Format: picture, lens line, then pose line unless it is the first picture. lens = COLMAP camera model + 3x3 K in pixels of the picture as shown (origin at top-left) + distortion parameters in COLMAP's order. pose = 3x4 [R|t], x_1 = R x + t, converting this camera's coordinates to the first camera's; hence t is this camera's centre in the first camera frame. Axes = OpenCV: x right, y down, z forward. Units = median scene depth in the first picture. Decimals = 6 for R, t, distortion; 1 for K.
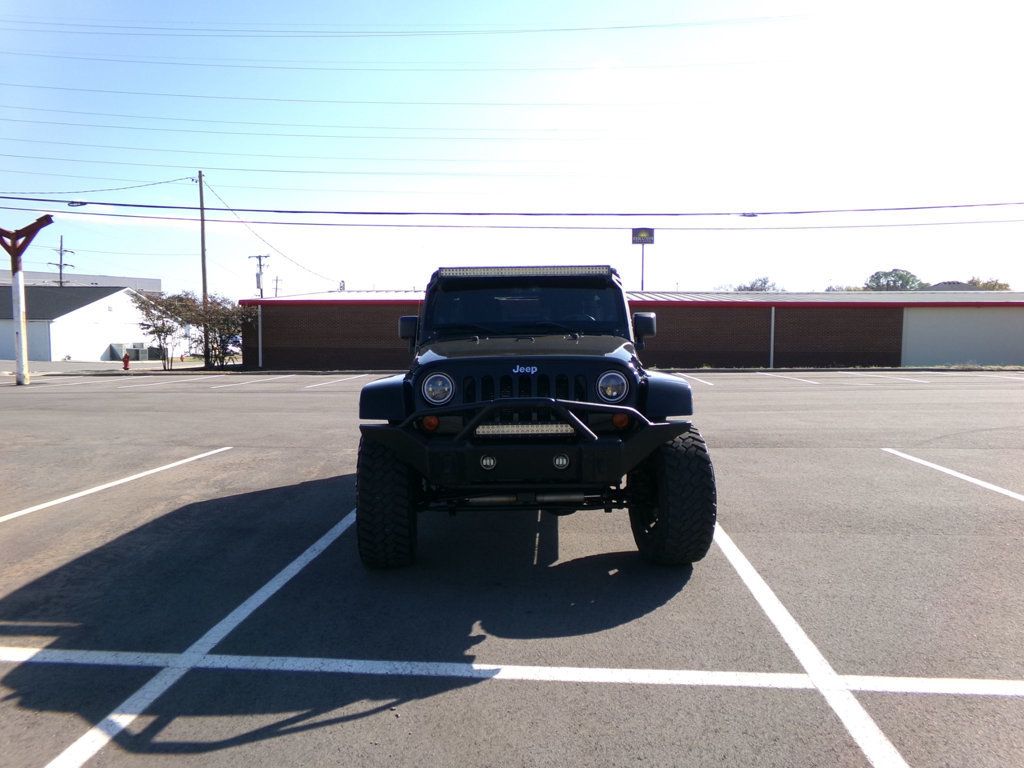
lens RADIAL K [[700.6, 0, 522.1], [0, 700.6, 374.3], [0, 0, 1]] dist [-0.034530, 0.057256]
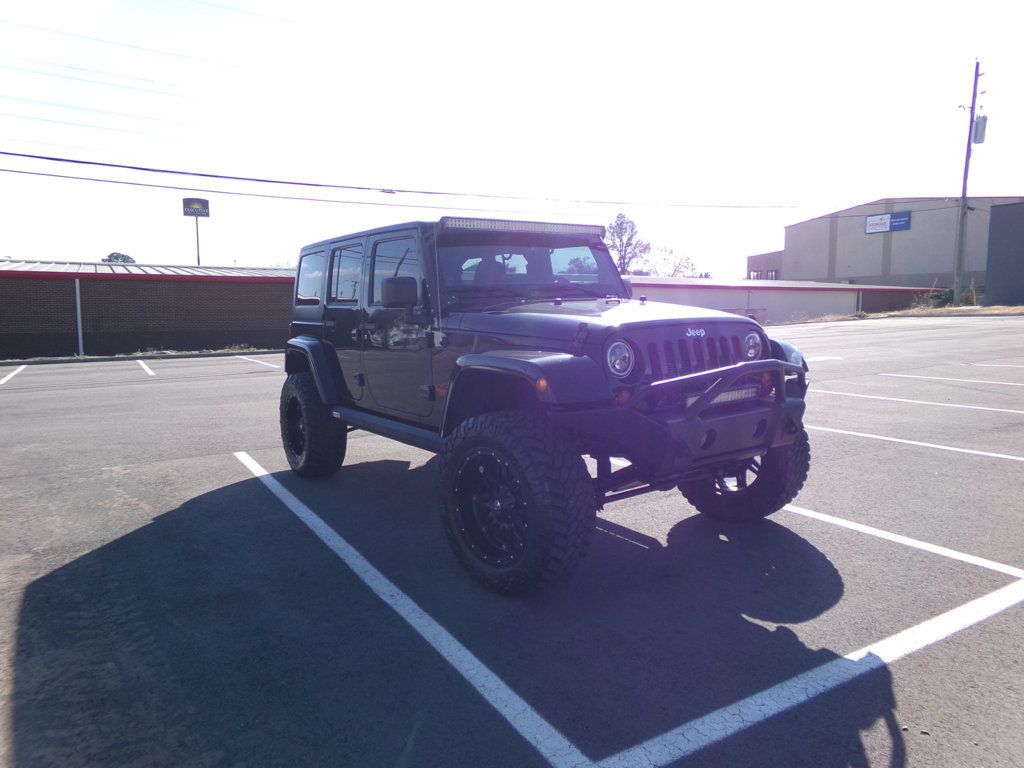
lens RADIAL K [[693.1, 0, 512.0], [0, 693.1, 384.0], [0, 0, 1]] dist [0.004969, 0.008154]
pose [[0.819373, -0.076211, 0.568172, -0.742007], [0.051526, 0.996903, 0.059413, -0.006196], [-0.570940, -0.019406, 0.820762, 0.428319]]
